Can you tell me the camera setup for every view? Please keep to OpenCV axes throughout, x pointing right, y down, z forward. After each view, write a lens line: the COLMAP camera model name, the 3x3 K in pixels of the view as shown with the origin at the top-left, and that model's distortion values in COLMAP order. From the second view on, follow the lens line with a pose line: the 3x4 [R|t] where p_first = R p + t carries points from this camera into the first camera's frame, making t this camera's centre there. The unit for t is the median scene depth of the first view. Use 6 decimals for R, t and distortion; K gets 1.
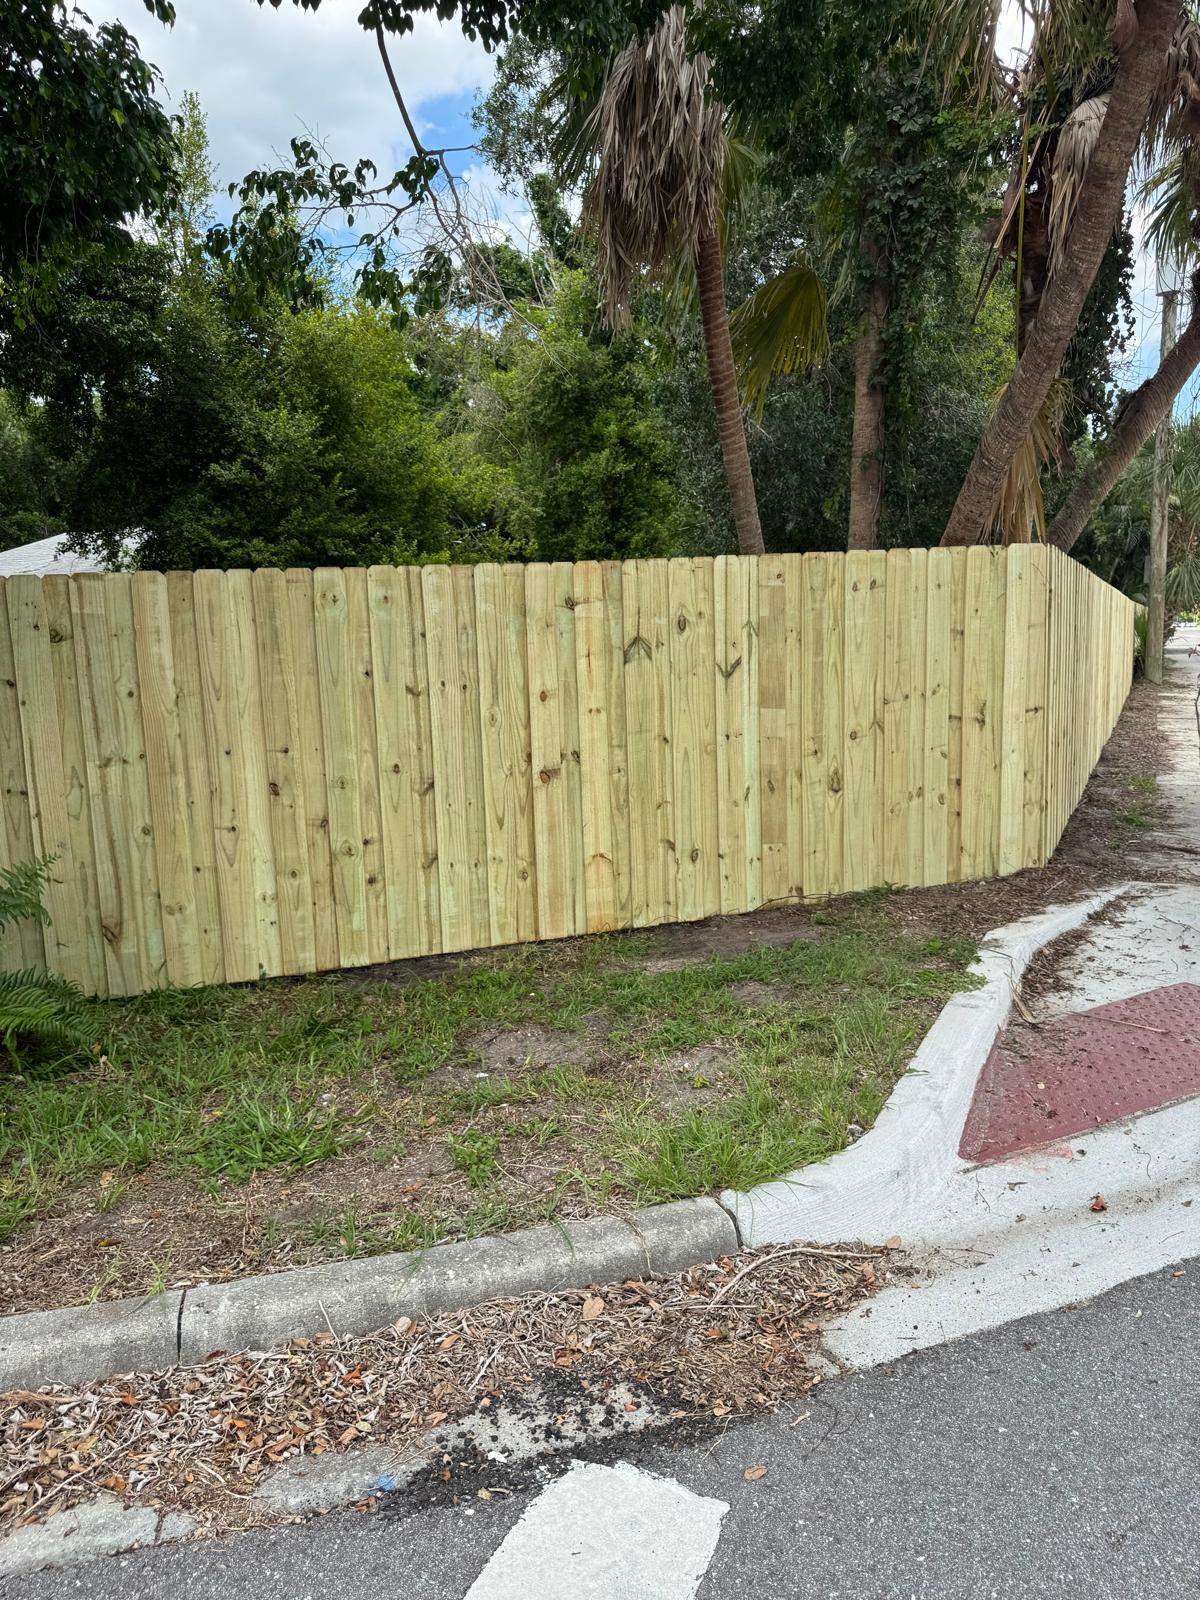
lens RADIAL K [[1107.3, 0, 613.8], [0, 1107.3, 793.7], [0, 0, 1]] dist [0.076655, -0.078679]
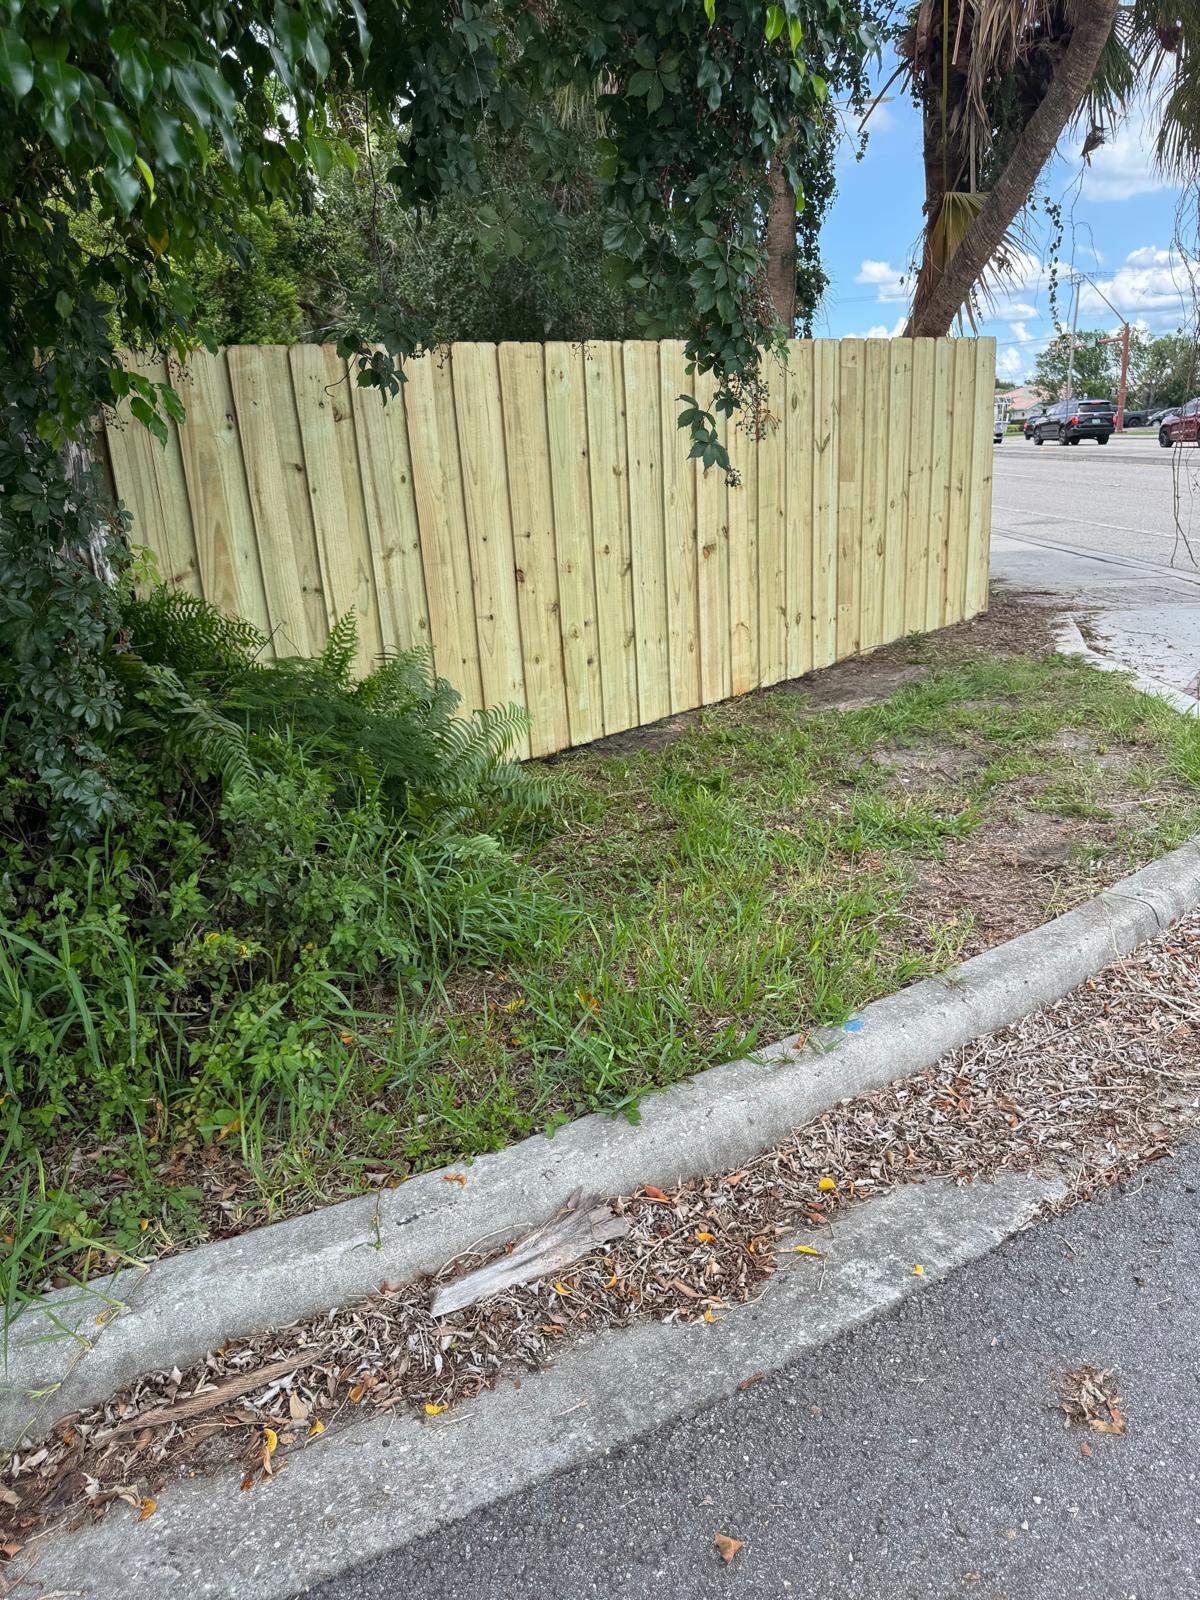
lens RADIAL K [[1107.3, 0, 602.8], [0, 1107.3, 798.3], [0, 0, 1]] dist [0.076655, -0.078679]
pose [[0.909813, -0.145462, 0.388691, -0.642988], [0.085608, 0.982201, 0.167190, 0.032011], [-0.406092, -0.118837, 0.906072, 0.034206]]
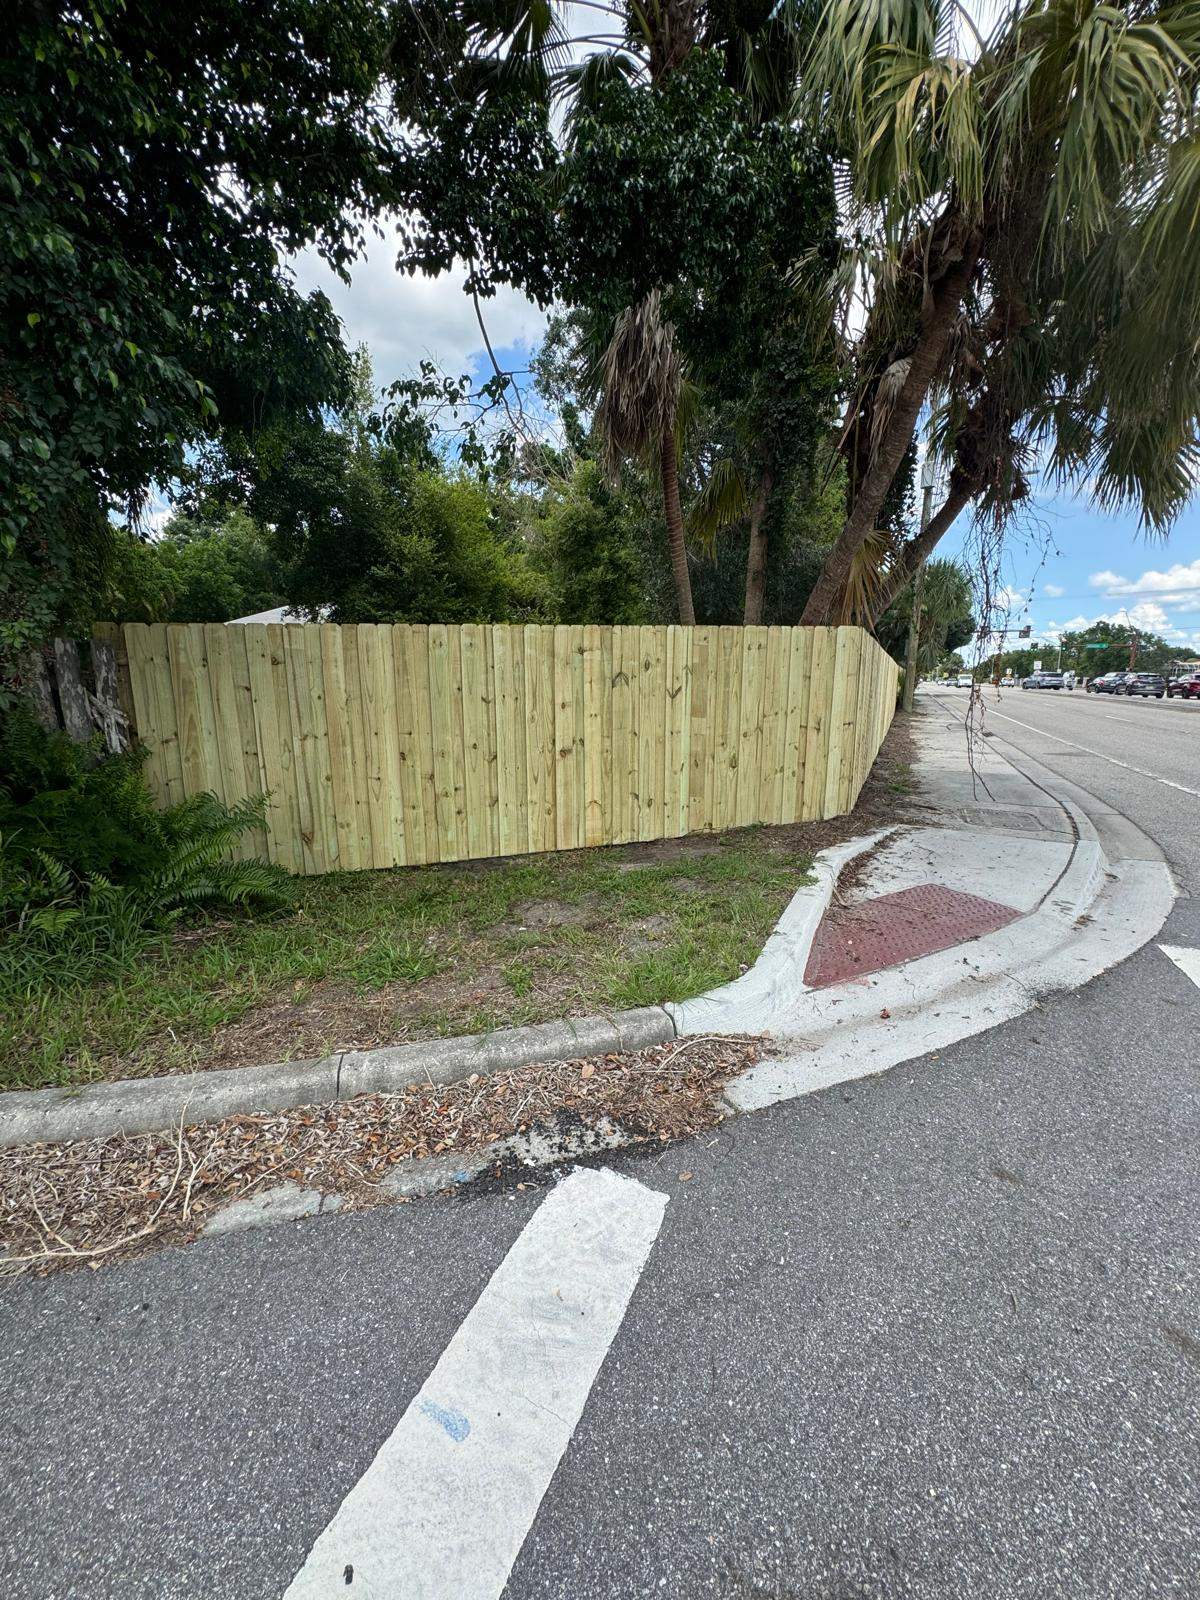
lens RADIAL K [[633.3, 0, 609.7], [0, 633.3, 795.1], [0, 0, 1]] dist [0.002052, 0.000625]
pose [[0.999440, 0.028830, 0.016969, -0.005922], [-0.029576, 0.998528, 0.045475, 0.001503], [-0.015633, -0.045951, 0.998821, 0.032761]]
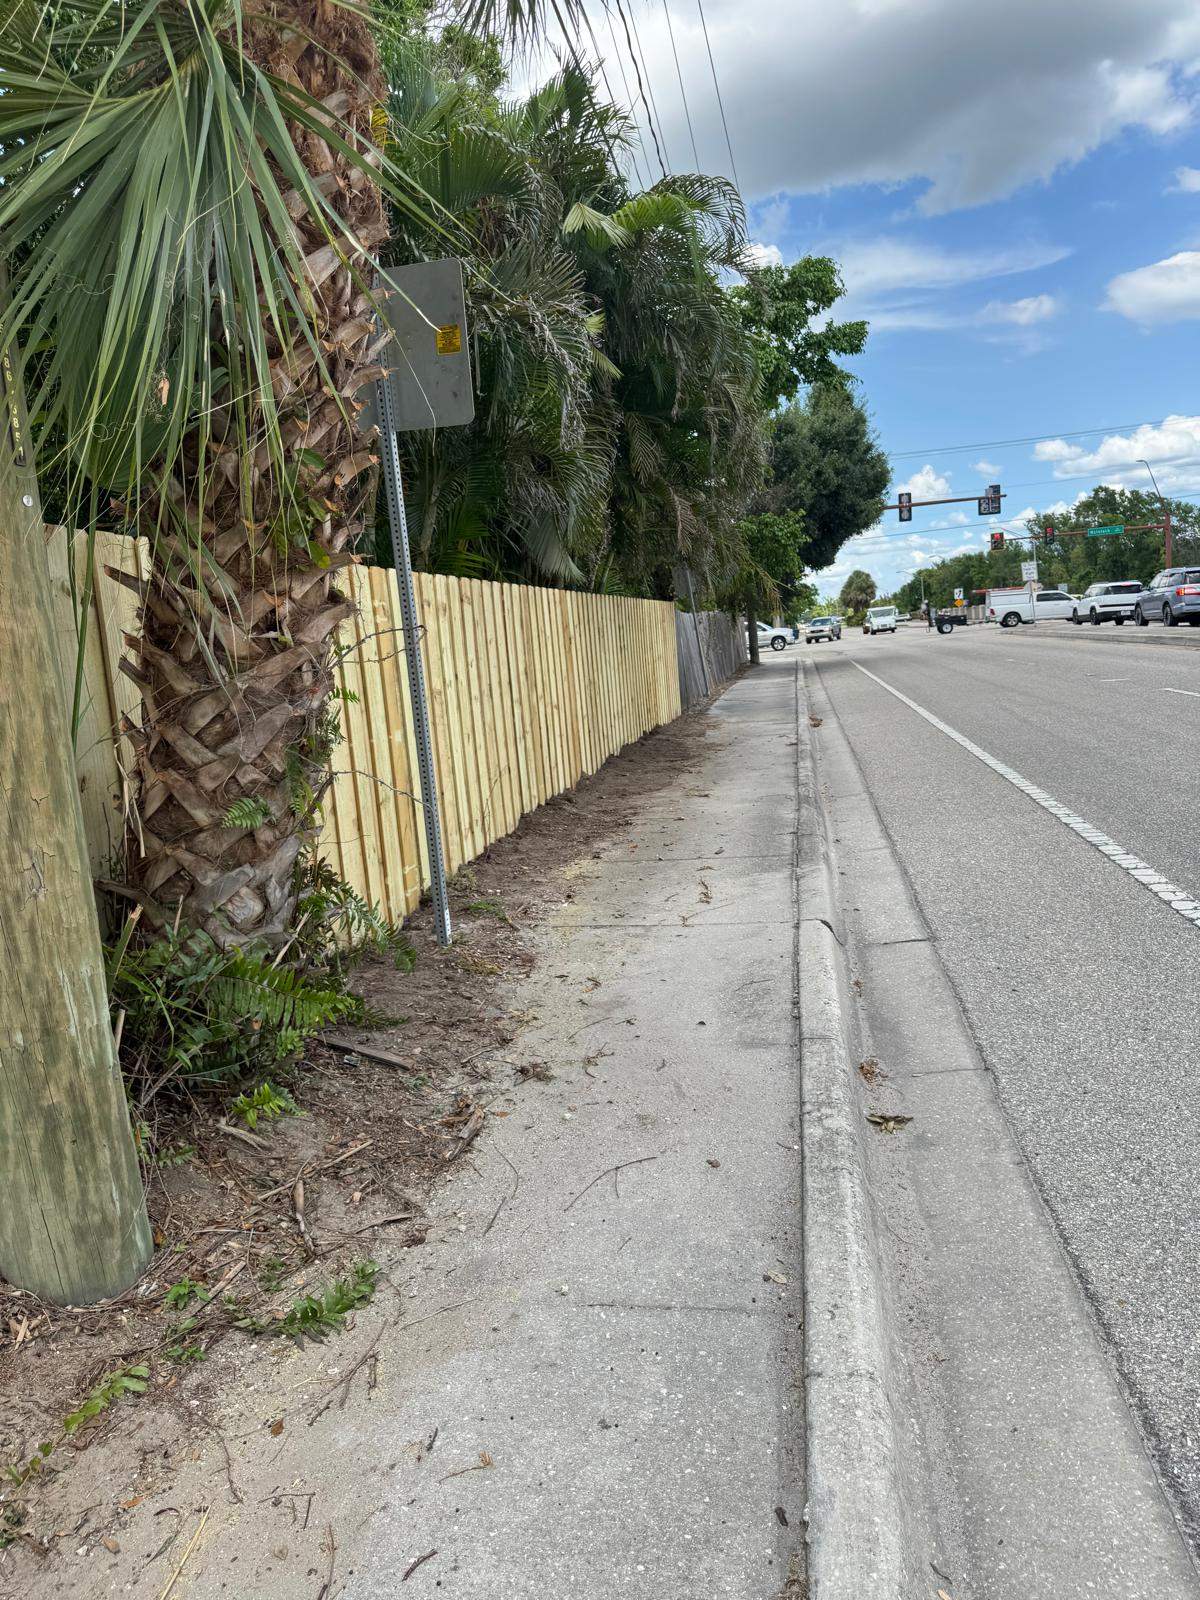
lens RADIAL K [[1107.3, 0, 598.1], [0, 1107.3, 786.9], [0, 0, 1]] dist [0.076655, -0.078679]
pose [[0.962624, -0.087621, 0.256278, 3.594879], [0.092889, 0.995640, -0.008501, -1.001260], [-0.254416, 0.031989, 0.966566, 6.327426]]
